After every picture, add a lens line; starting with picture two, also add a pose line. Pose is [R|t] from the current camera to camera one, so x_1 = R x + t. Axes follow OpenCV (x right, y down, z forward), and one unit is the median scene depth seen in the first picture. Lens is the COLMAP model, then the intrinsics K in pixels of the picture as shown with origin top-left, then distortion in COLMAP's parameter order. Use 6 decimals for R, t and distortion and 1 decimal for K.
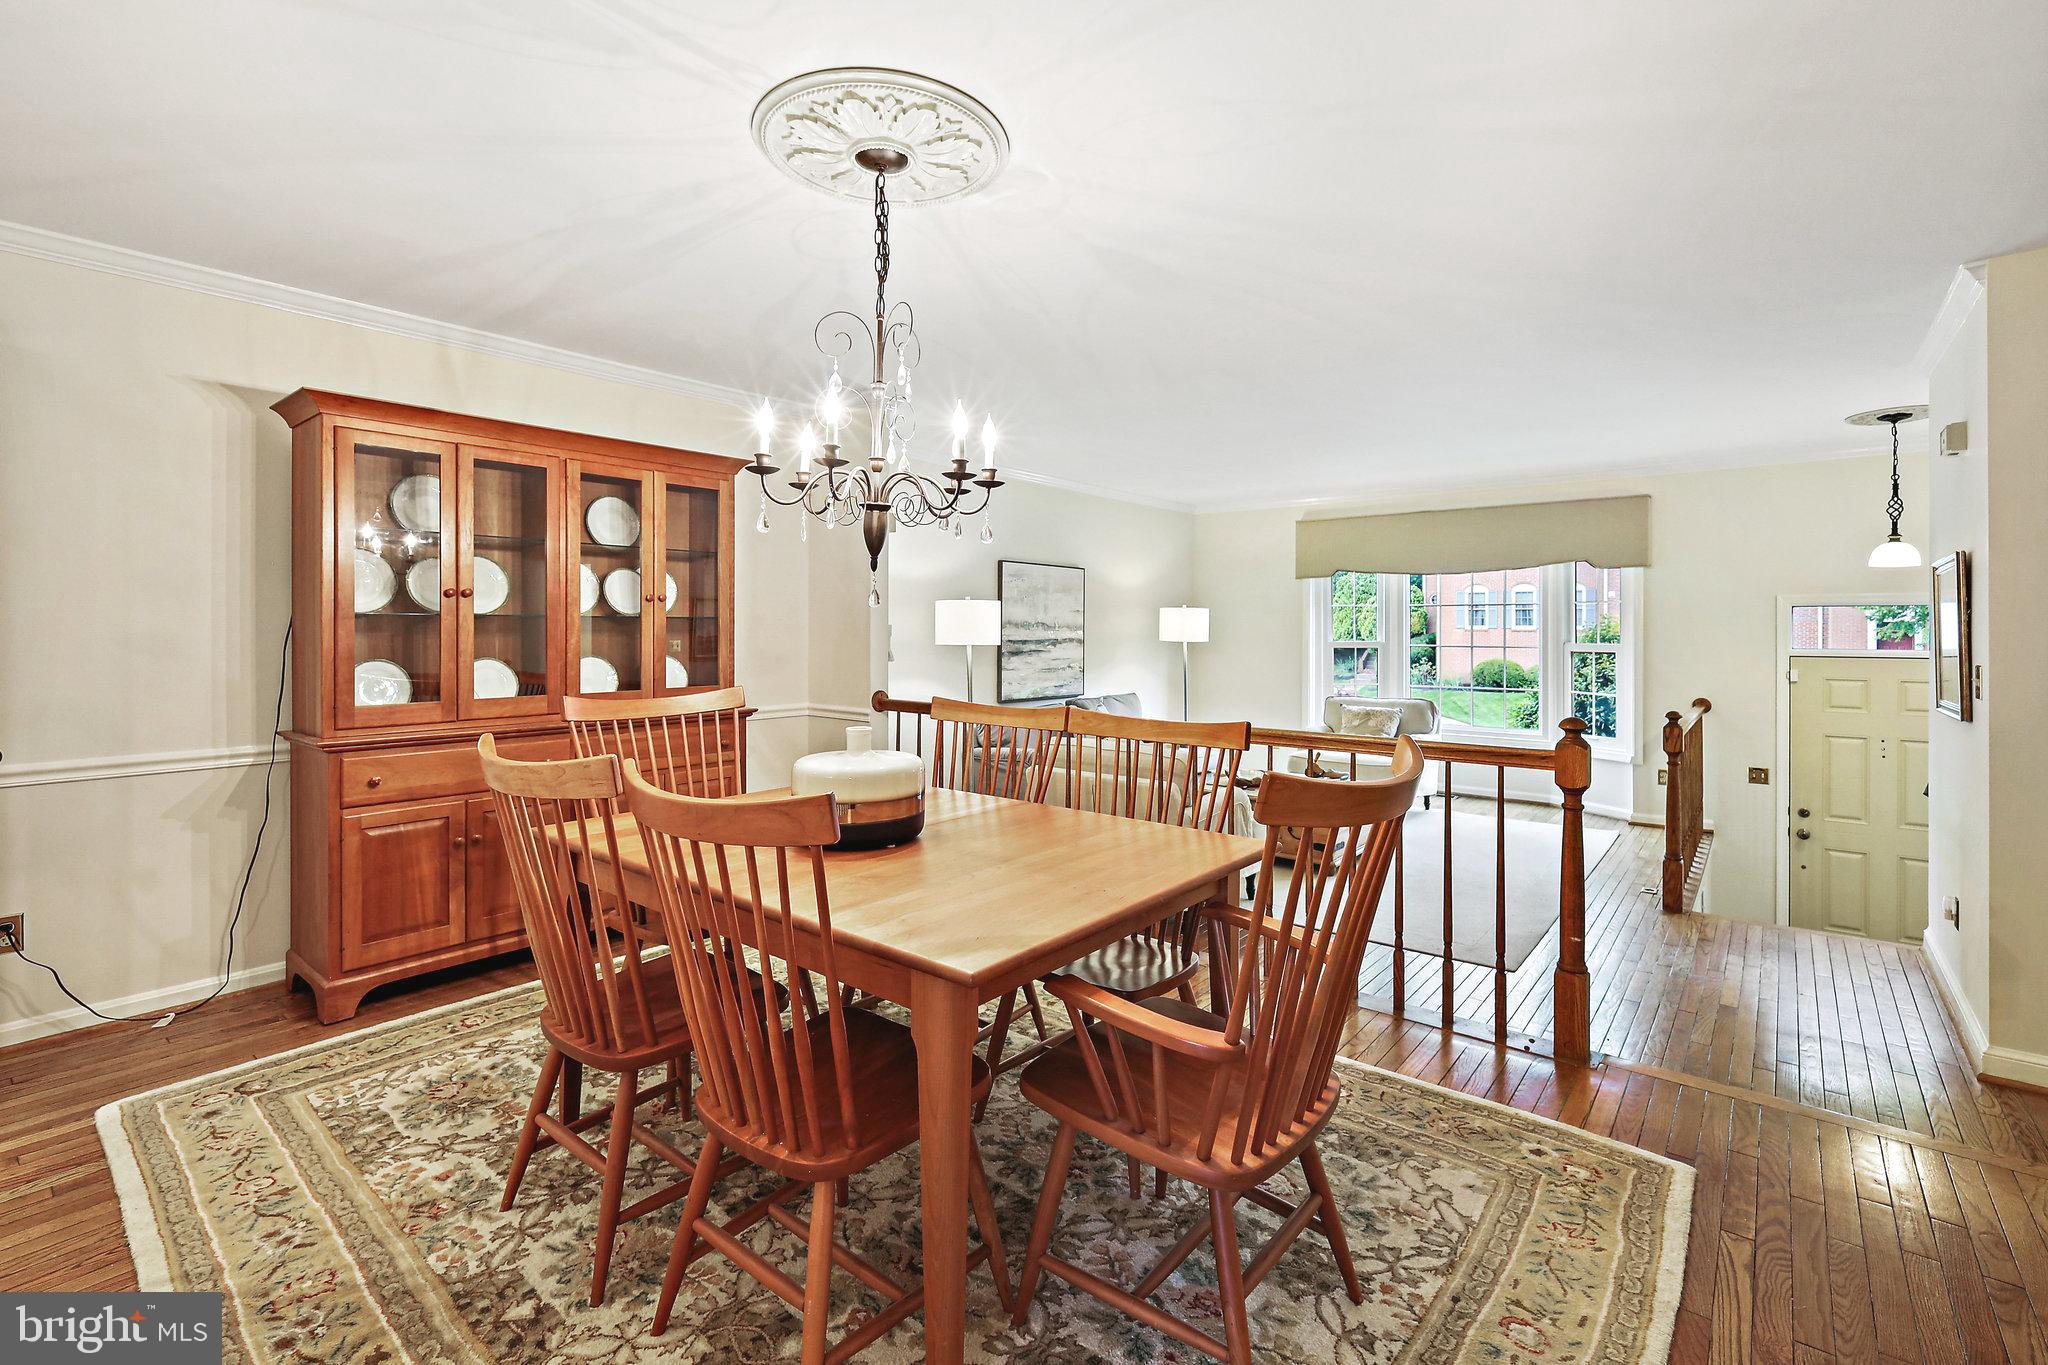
lens RADIAL K [[901.1, 0, 1031.8], [0, 901.1, 627.0], [0, 0, 1]] dist [0.002766, -0.000766]
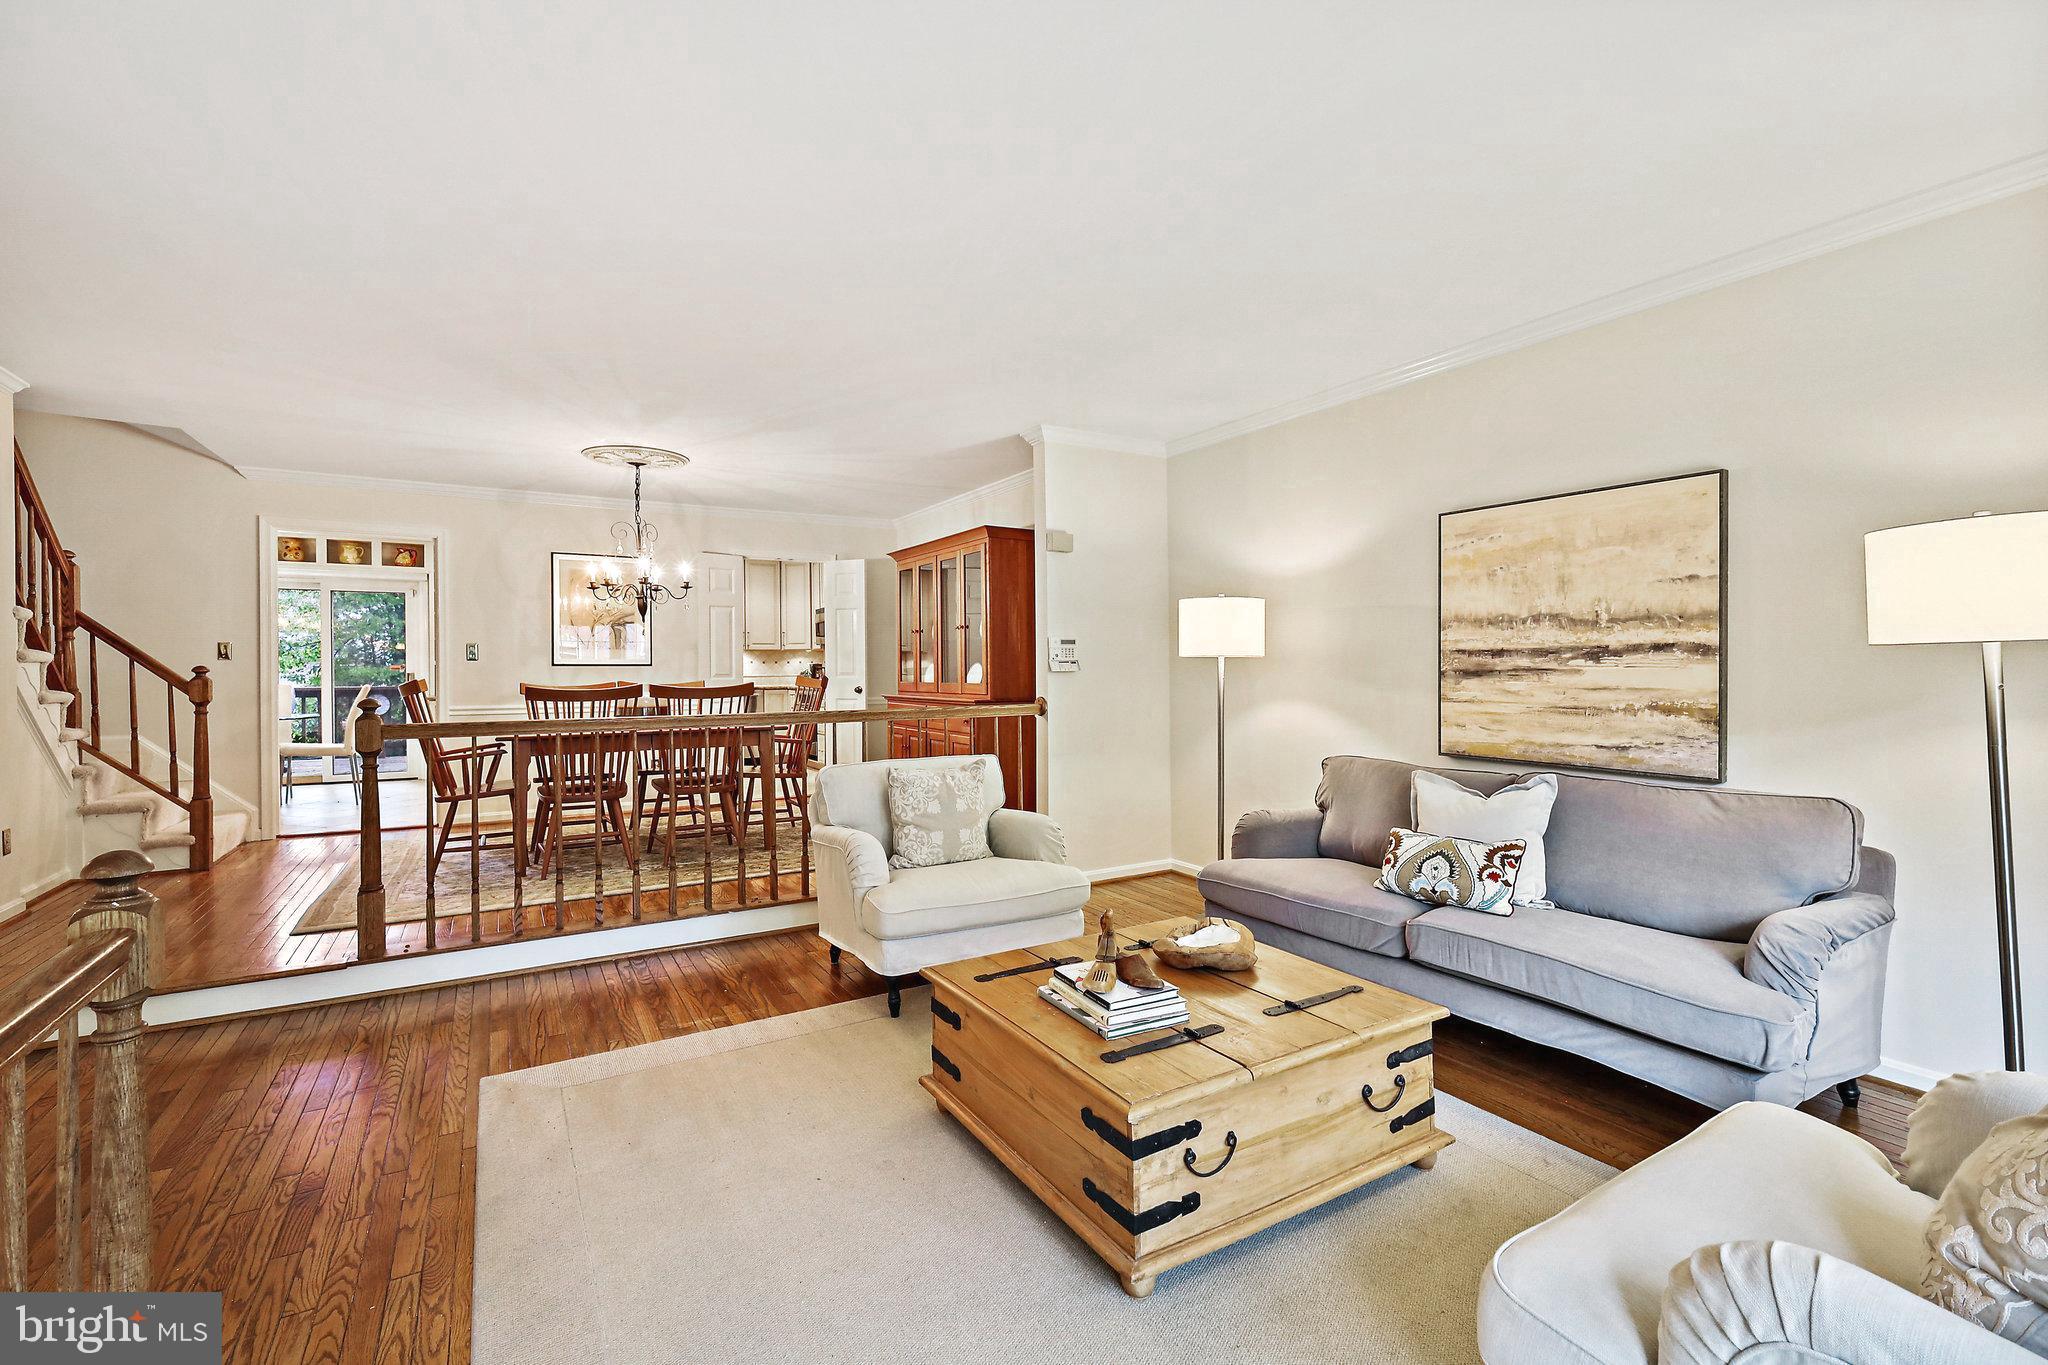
lens RADIAL K [[901.1, 0, 1026.5], [0, 901.1, 669.6], [0, 0, 1]] dist [0.002766, -0.000766]
pose [[-0.340052, 0.002553, -0.940403, 0.601886], [0.006783, 0.999977, 0.000262, 0.025079], [0.940382, -0.006289, -0.340061, 0.931583]]
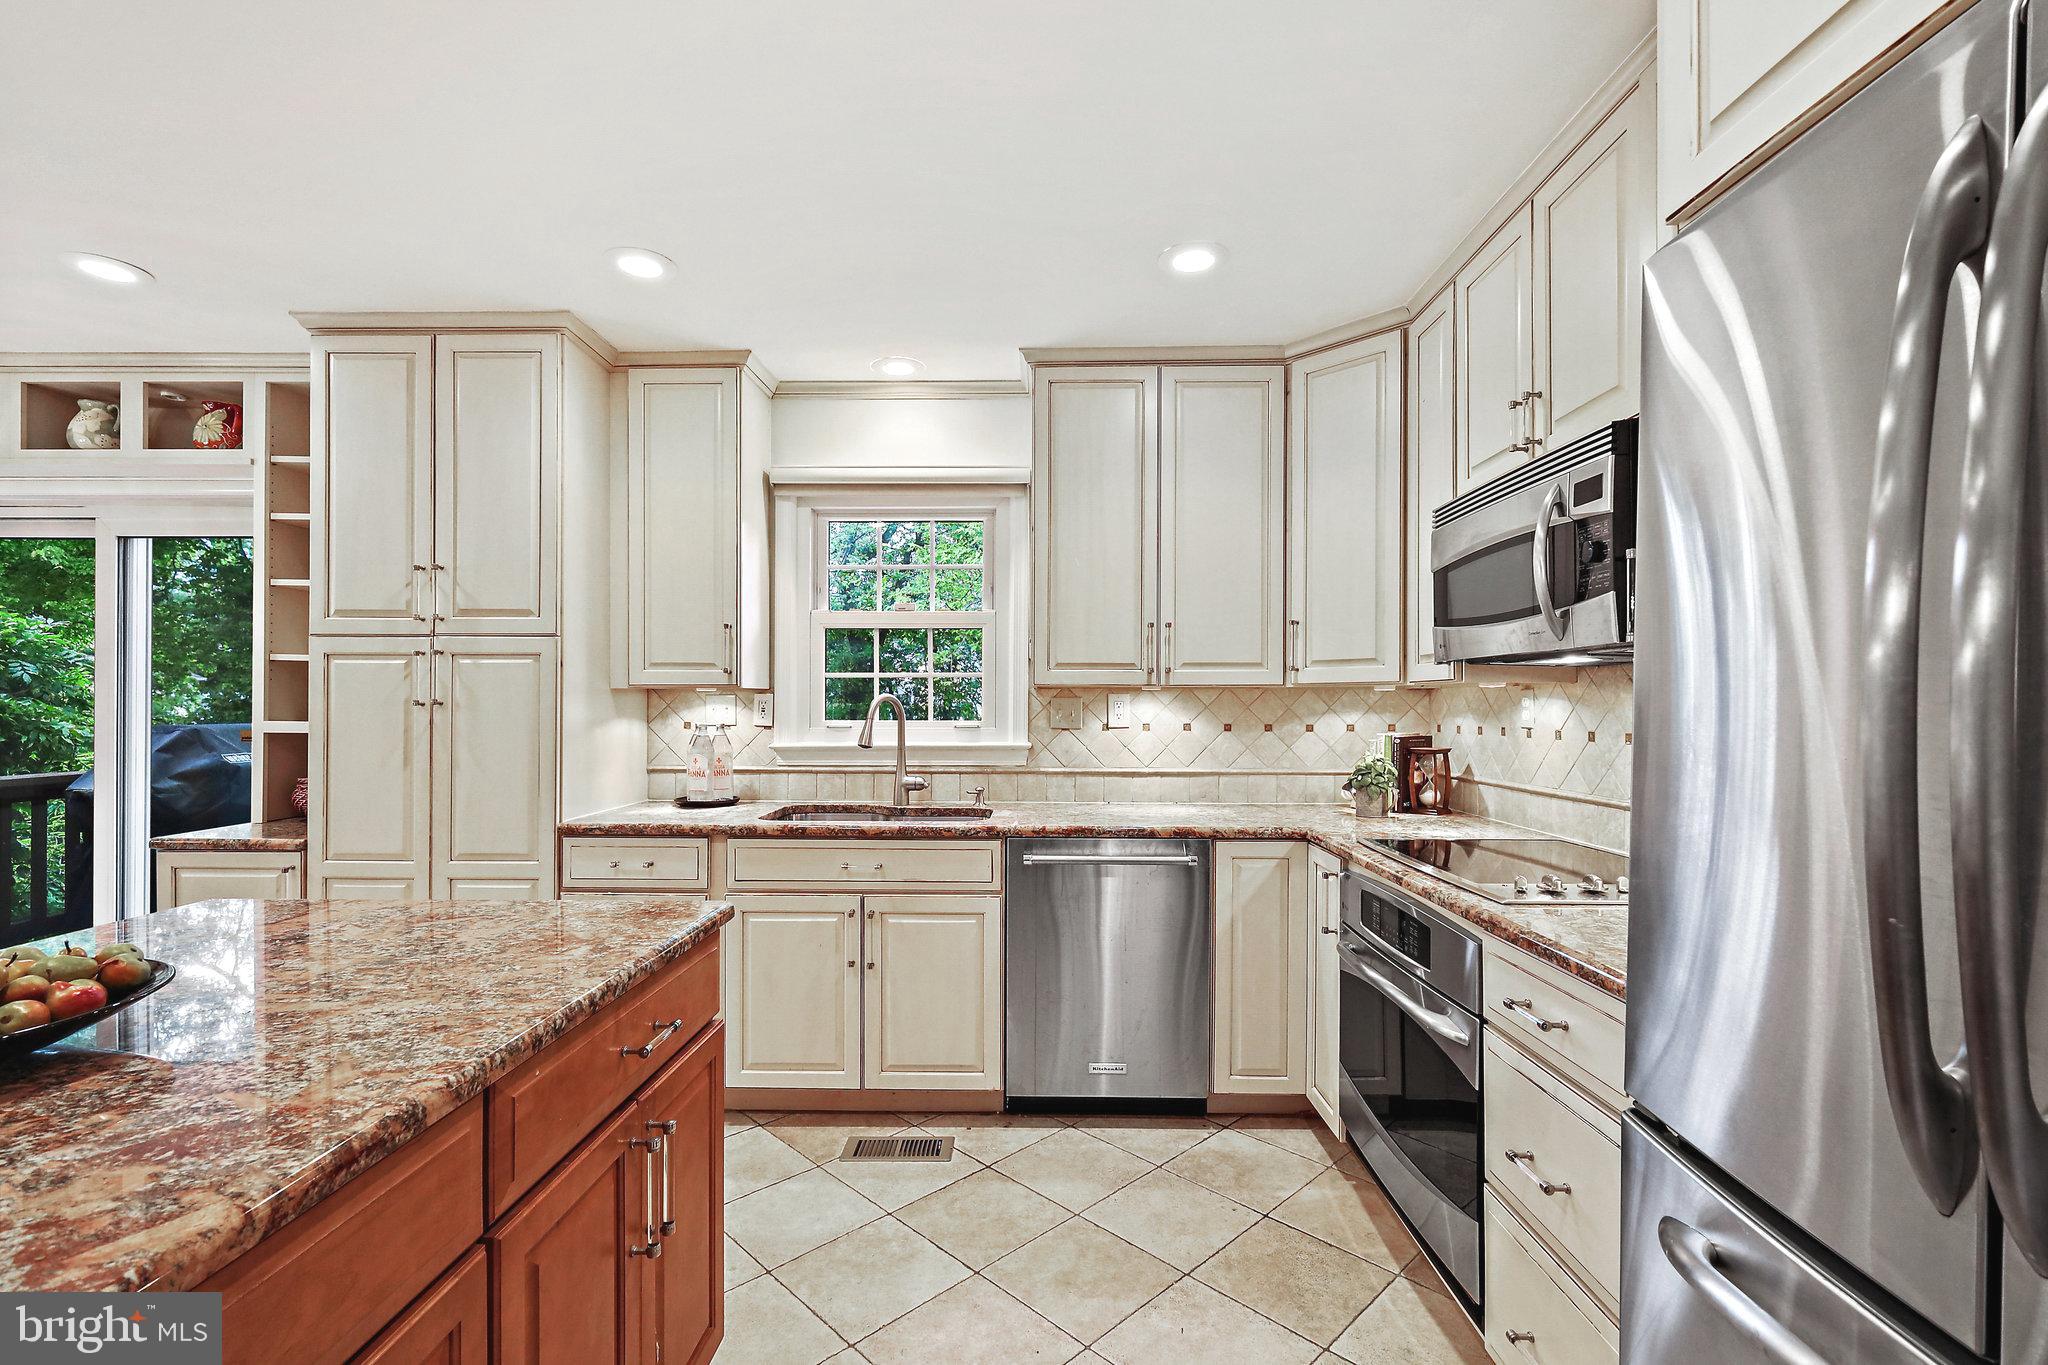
lens RADIAL K [[901.1, 0, 1026.1], [0, 901.1, 680.0], [0, 0, 1]] dist [0.002766, -0.000766]
pose [[-0.779495, -0.021995, -0.626022, -0.361742], [-0.003654, 0.999526, -0.030567, -0.001754], [0.626398, -0.021539, -0.779206, 0.253937]]
